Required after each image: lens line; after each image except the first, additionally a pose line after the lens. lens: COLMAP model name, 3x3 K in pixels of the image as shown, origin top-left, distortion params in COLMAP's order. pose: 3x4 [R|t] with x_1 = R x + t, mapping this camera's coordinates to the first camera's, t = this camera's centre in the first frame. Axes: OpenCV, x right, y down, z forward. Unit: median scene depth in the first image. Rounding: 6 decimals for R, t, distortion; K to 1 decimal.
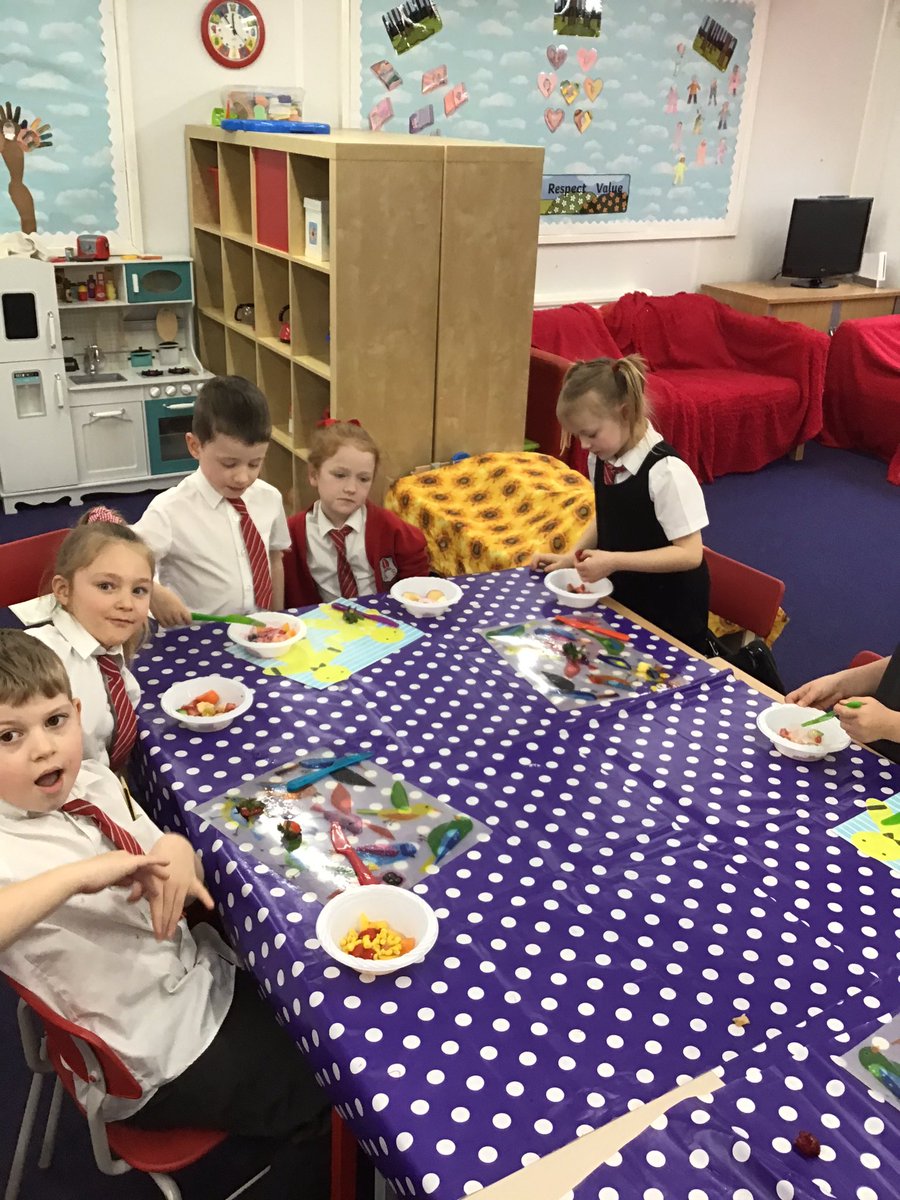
lens RADIAL K [[1099.5, 0, 440.8], [0, 1099.5, 599.8], [0, 0, 1]] dist [0.111842, -0.191899]
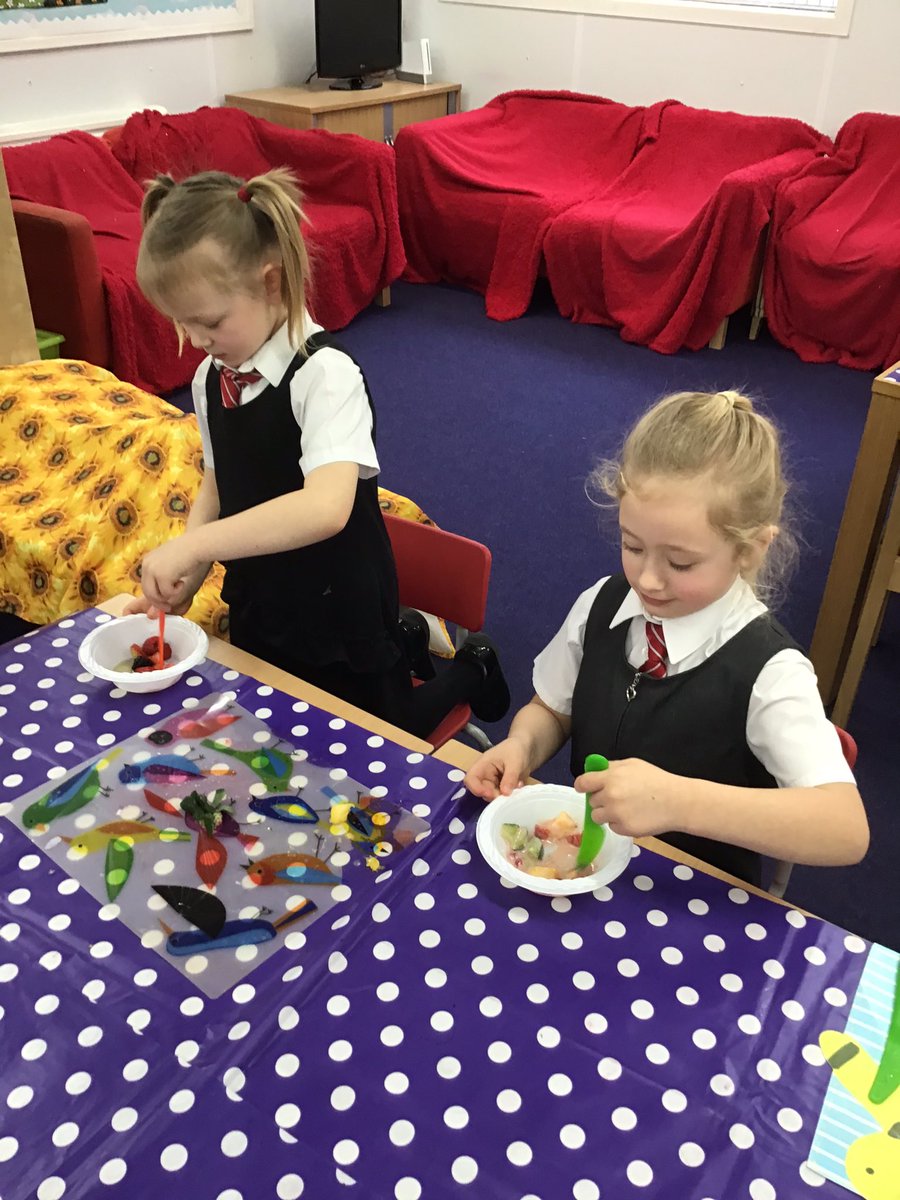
lens RADIAL K [[1099.5, 0, 440.8], [0, 1099.5, 599.8], [0, 0, 1]] dist [0.111842, -0.191899]
pose [[0.913731, -0.233488, 0.332534, 0.039659], [0.184939, 0.967706, 0.171299, -0.066471], [-0.361791, -0.095022, 0.927404, 0.266092]]
